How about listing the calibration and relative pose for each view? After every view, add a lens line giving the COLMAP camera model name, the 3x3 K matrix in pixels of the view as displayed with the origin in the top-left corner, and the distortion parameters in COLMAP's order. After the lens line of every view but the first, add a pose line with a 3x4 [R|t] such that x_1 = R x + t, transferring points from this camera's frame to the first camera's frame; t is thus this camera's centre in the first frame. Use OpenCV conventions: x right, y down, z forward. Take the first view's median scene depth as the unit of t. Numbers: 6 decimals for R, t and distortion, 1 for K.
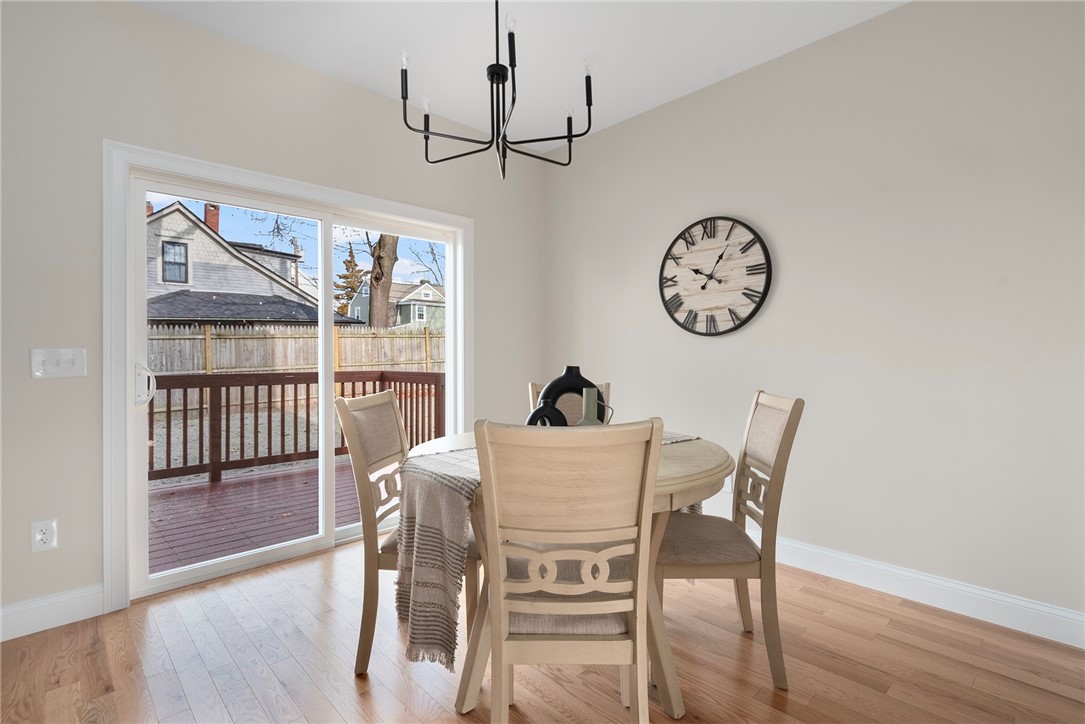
lens RADIAL K [[505.9, 0, 539.7], [0, 505.9, 354.3], [0, 0, 1]] dist [0.001839, 0.000050]
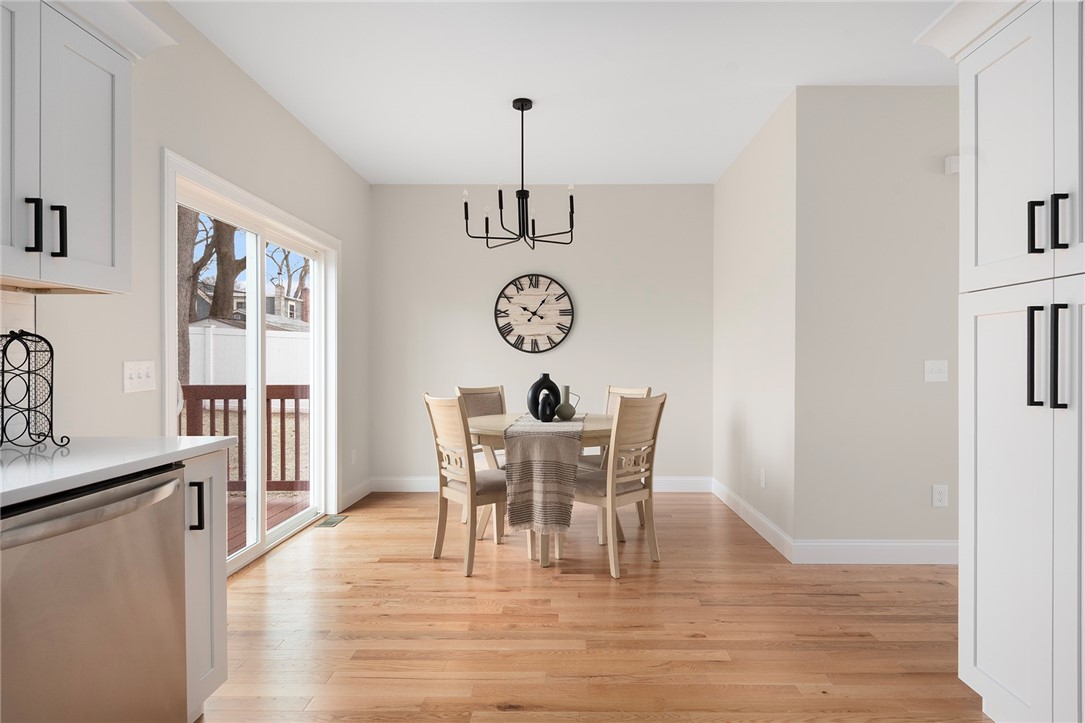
lens RADIAL K [[599.2, 0, 545.8], [0, 599.2, 364.2], [0, 0, 1]] dist [0.001438, -0.000160]
pose [[0.694988, -0.002014, 0.719019, -0.894498], [0.001504, 0.999998, 0.001347, -0.006330], [-0.719020, 0.000146, 0.694989, -0.245669]]
